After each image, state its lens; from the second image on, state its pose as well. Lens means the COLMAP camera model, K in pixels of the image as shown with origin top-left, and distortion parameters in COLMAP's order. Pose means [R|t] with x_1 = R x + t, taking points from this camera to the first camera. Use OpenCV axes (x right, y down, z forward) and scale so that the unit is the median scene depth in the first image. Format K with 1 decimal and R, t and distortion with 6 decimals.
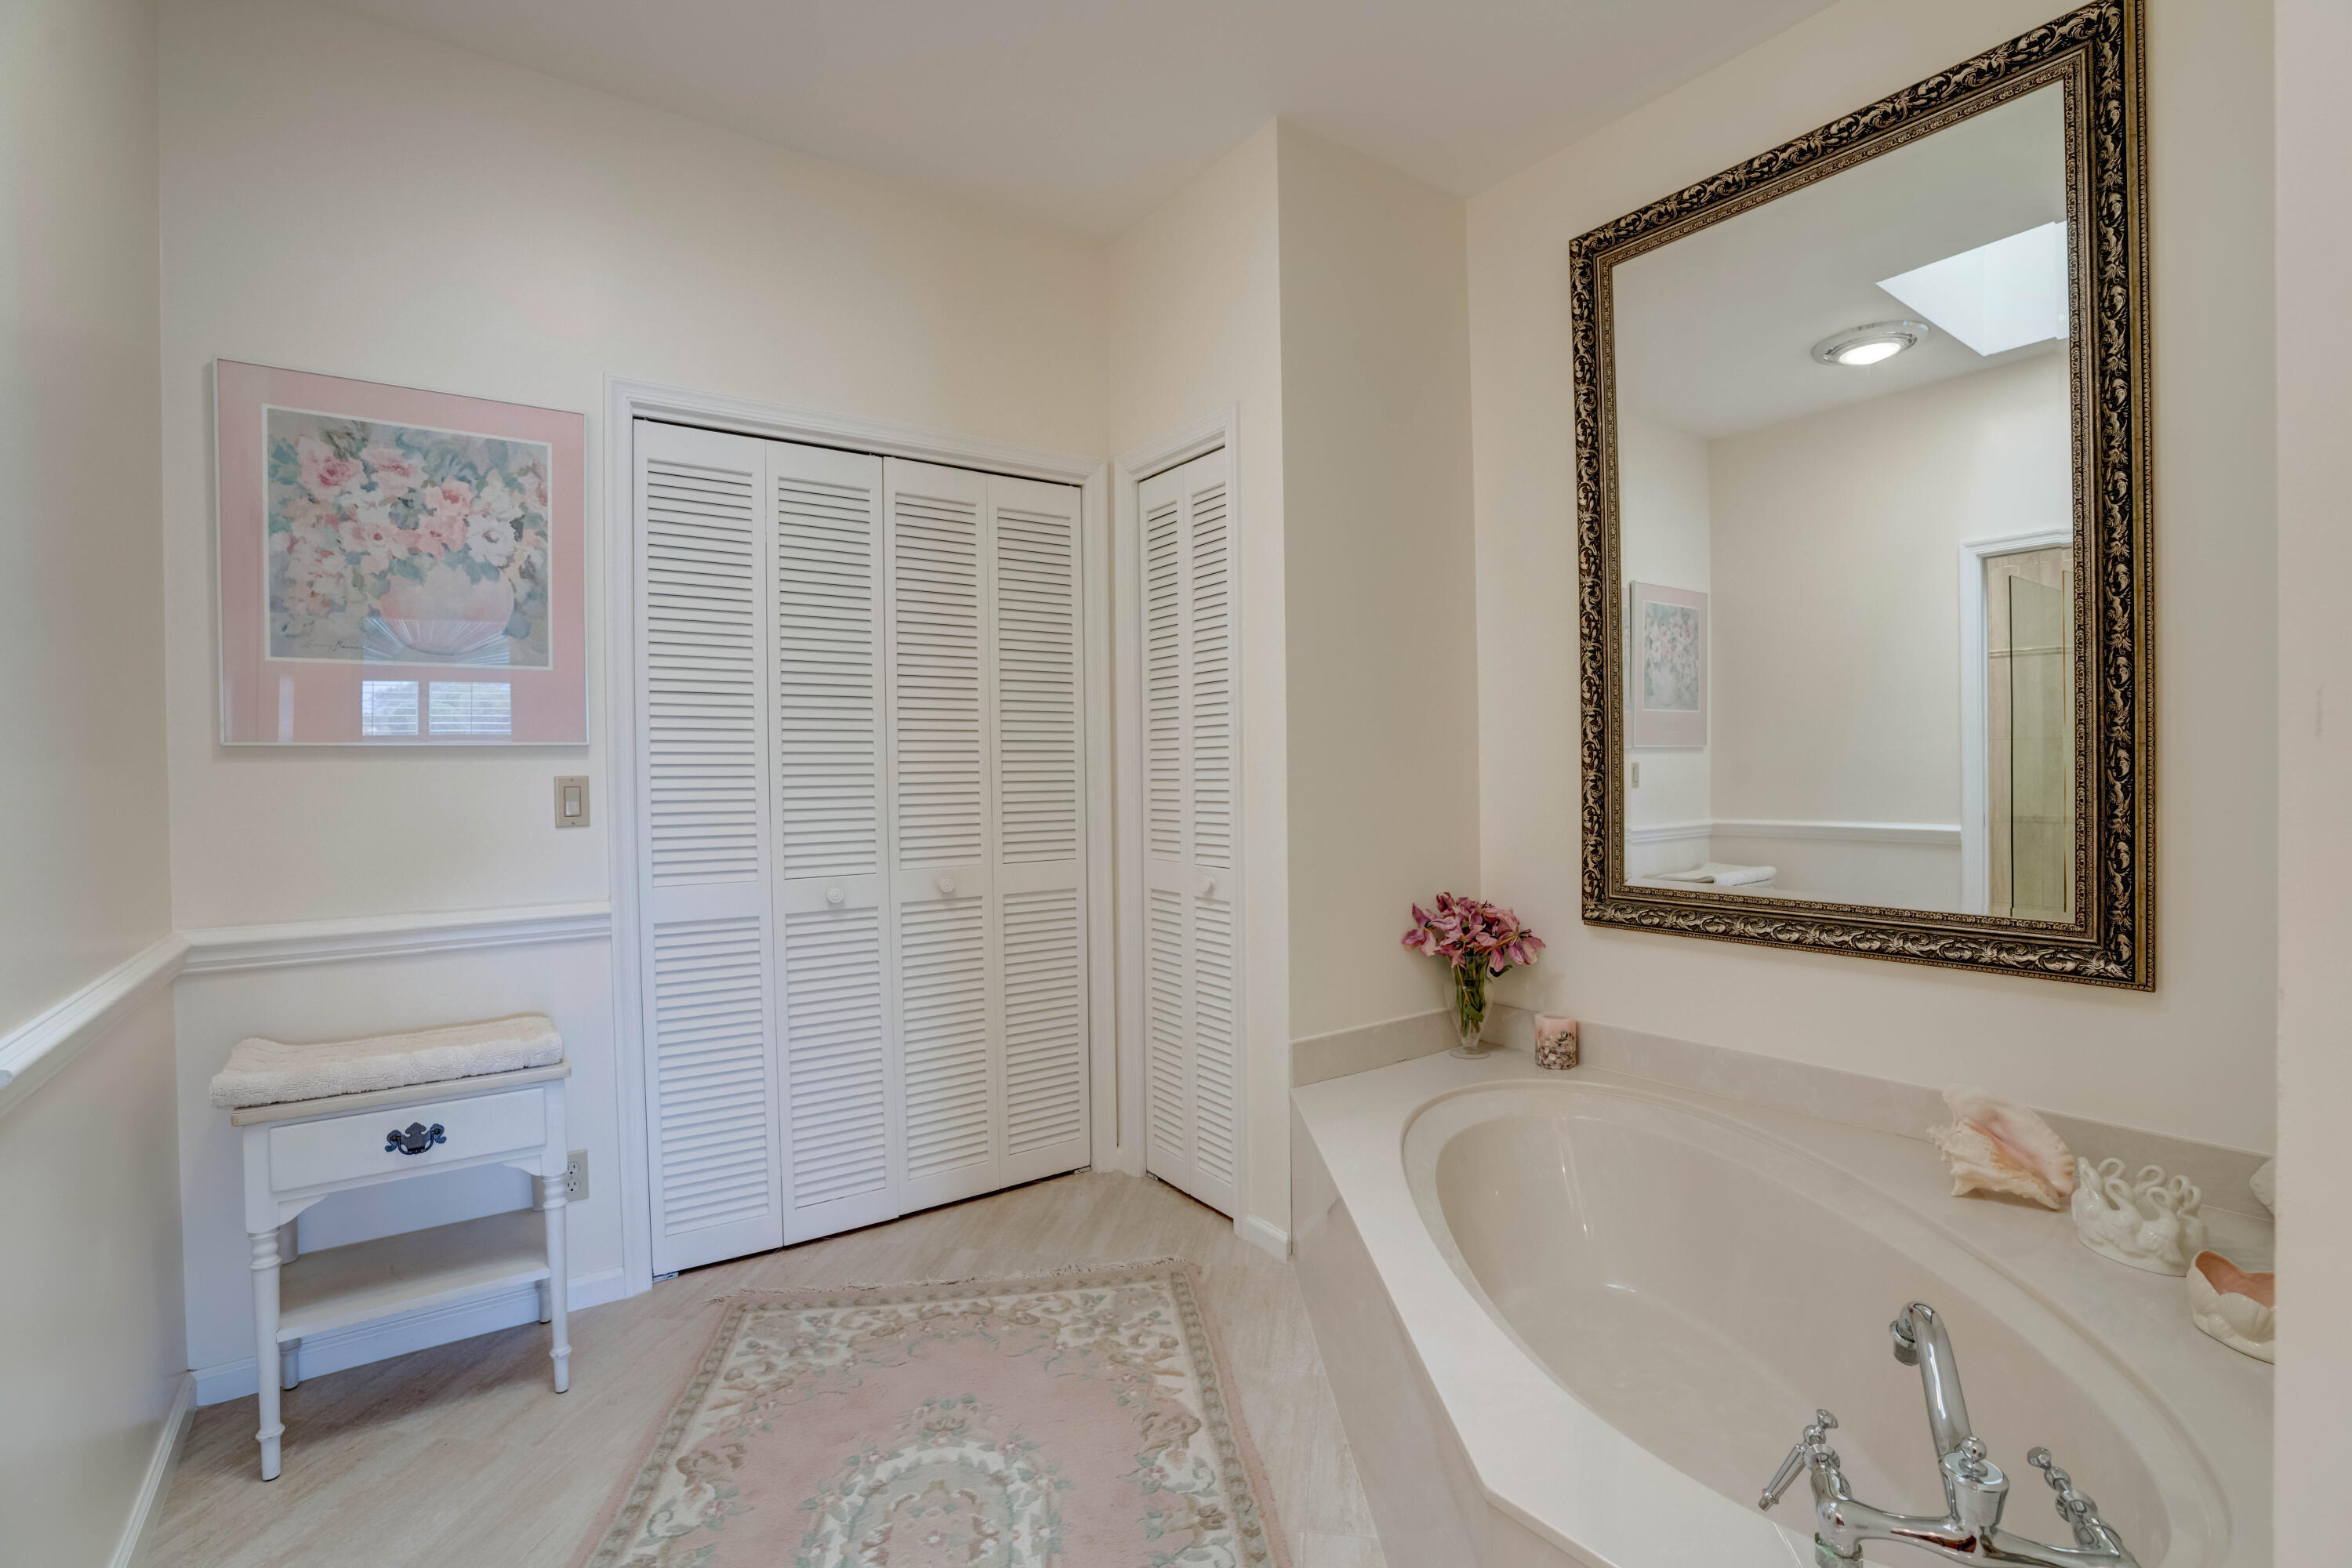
lens RADIAL K [[1079.9, 0, 1180.2], [0, 1079.9, 777.2], [0, 0, 1]] dist [-0.066891, 0.024115]
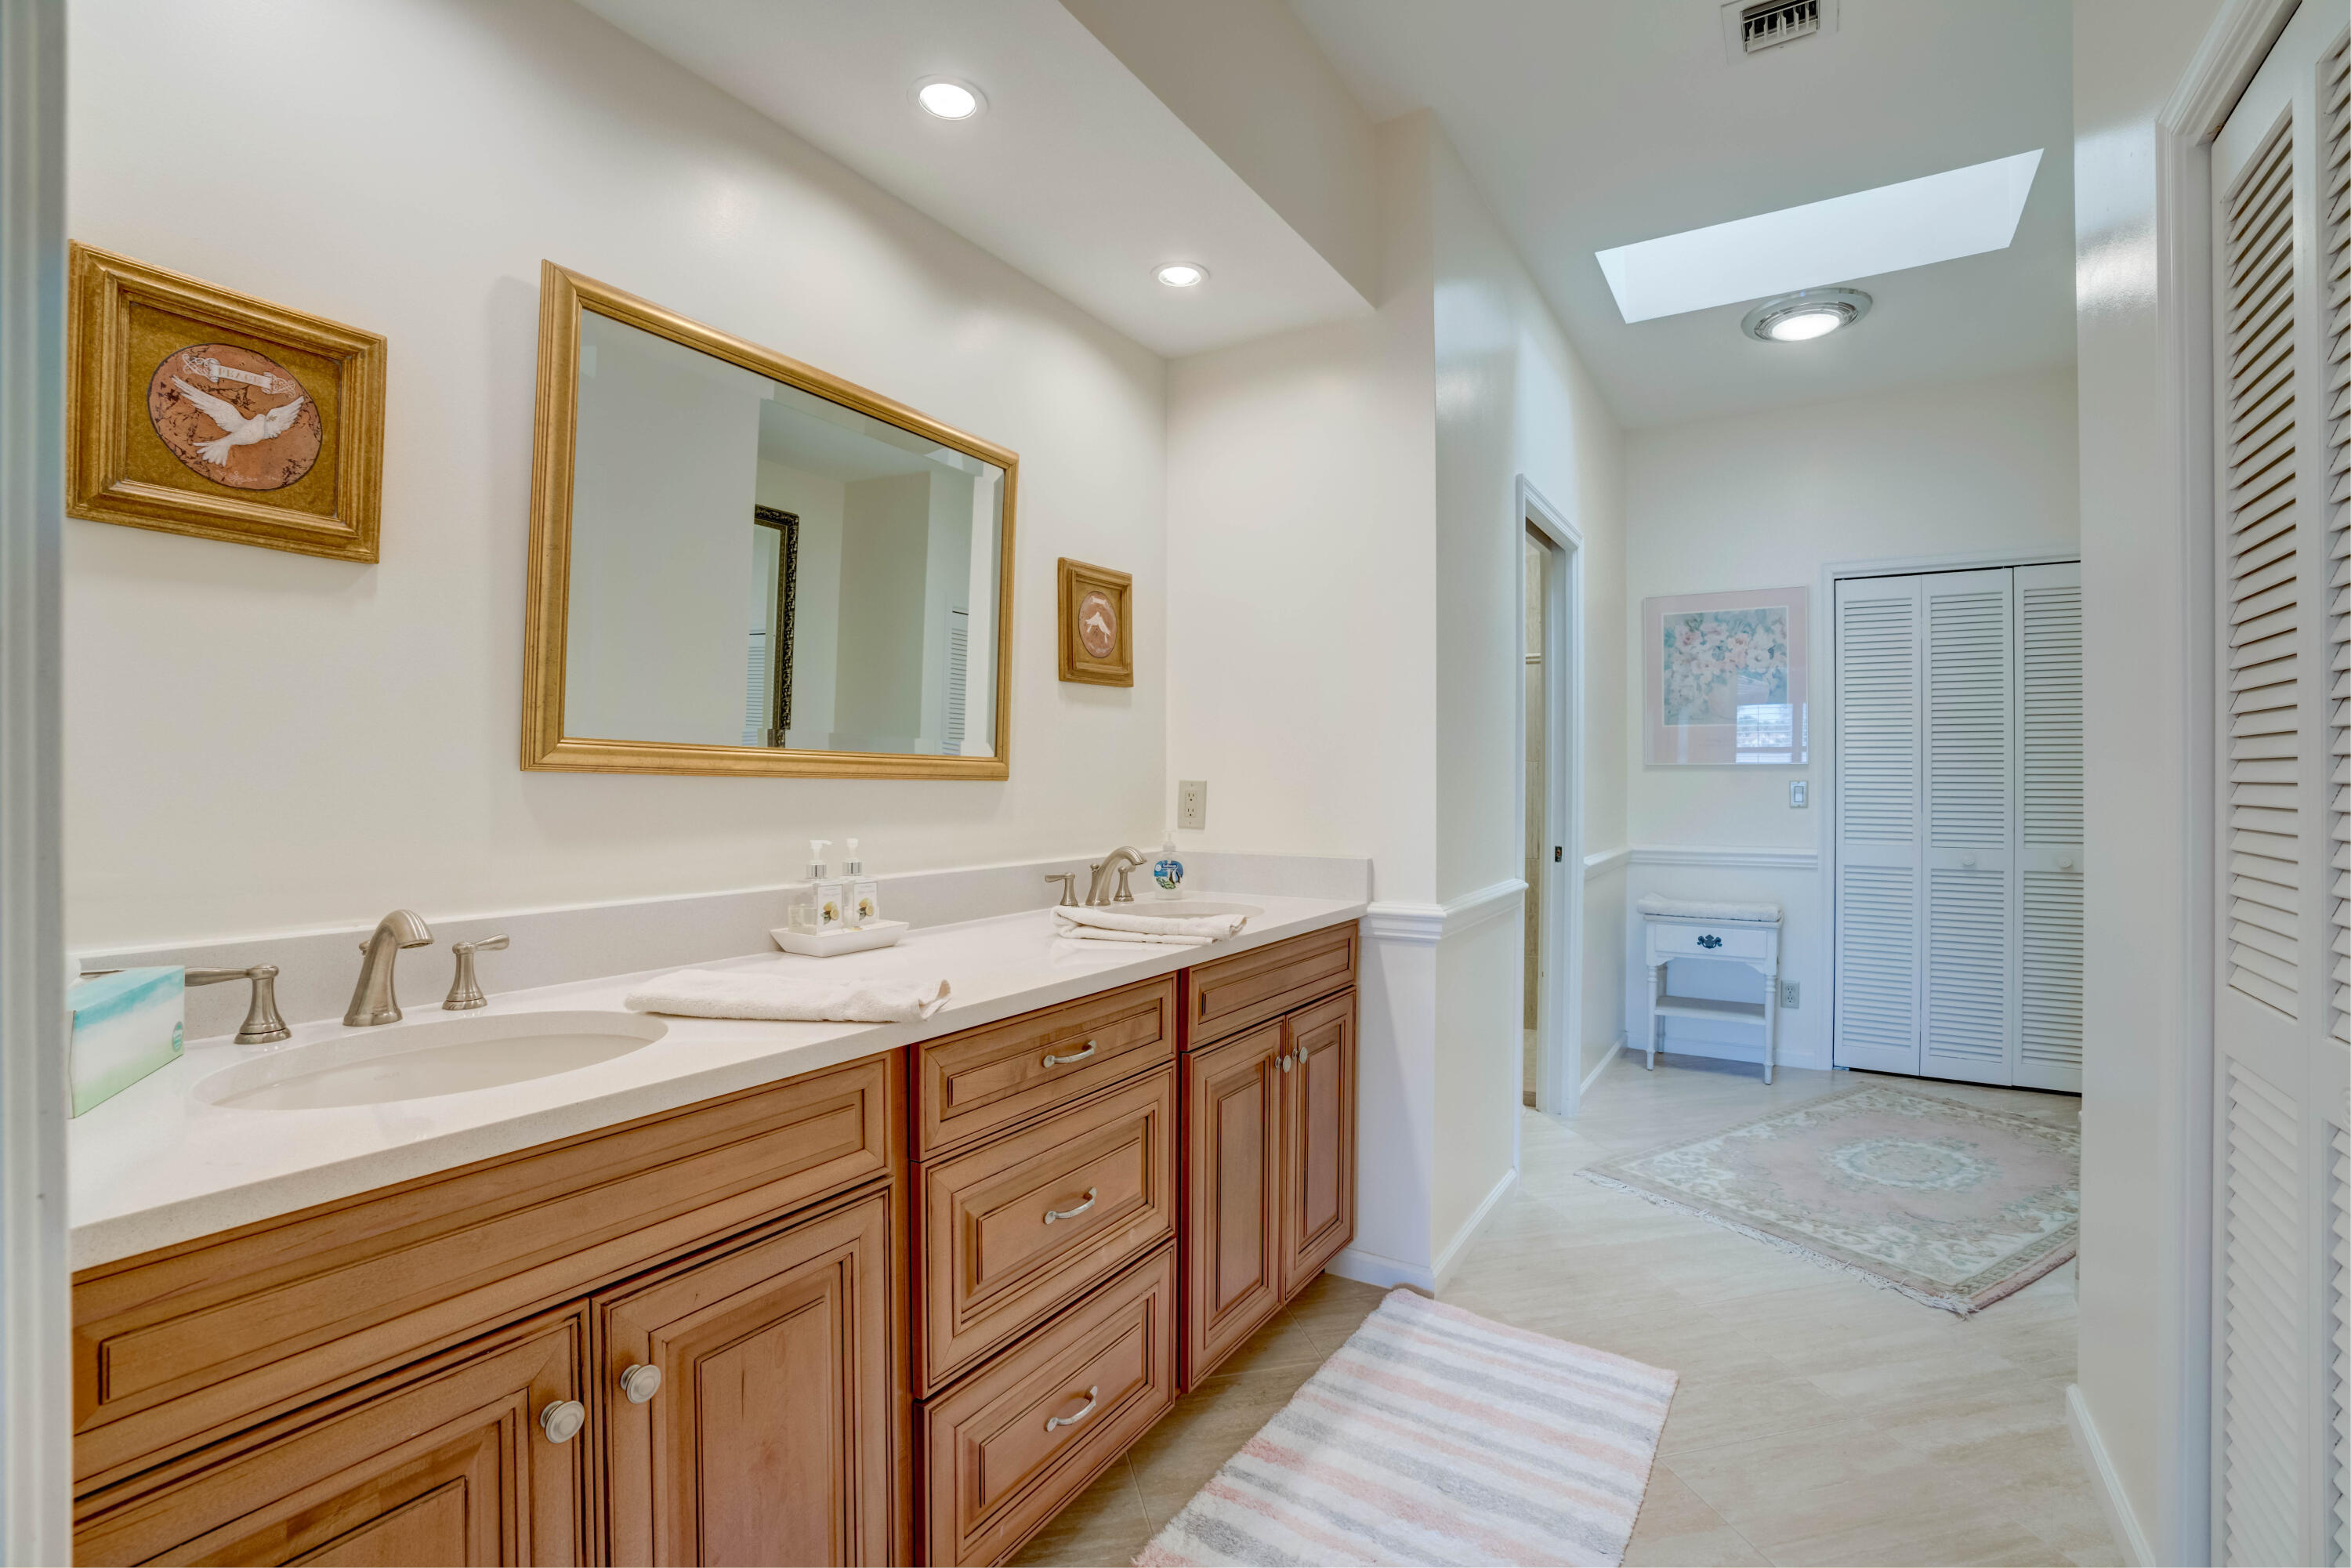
lens RADIAL K [[1079.4, 0, 1183.5], [0, 1079.4, 778.4], [0, 0, 1]] dist [-0.066891, 0.024115]
pose [[0.386368, 0.010855, -0.922281, 0.814941], [-0.019431, 0.999805, 0.003628, 0.010780], [0.922140, 0.016519, 0.386504, -0.811591]]
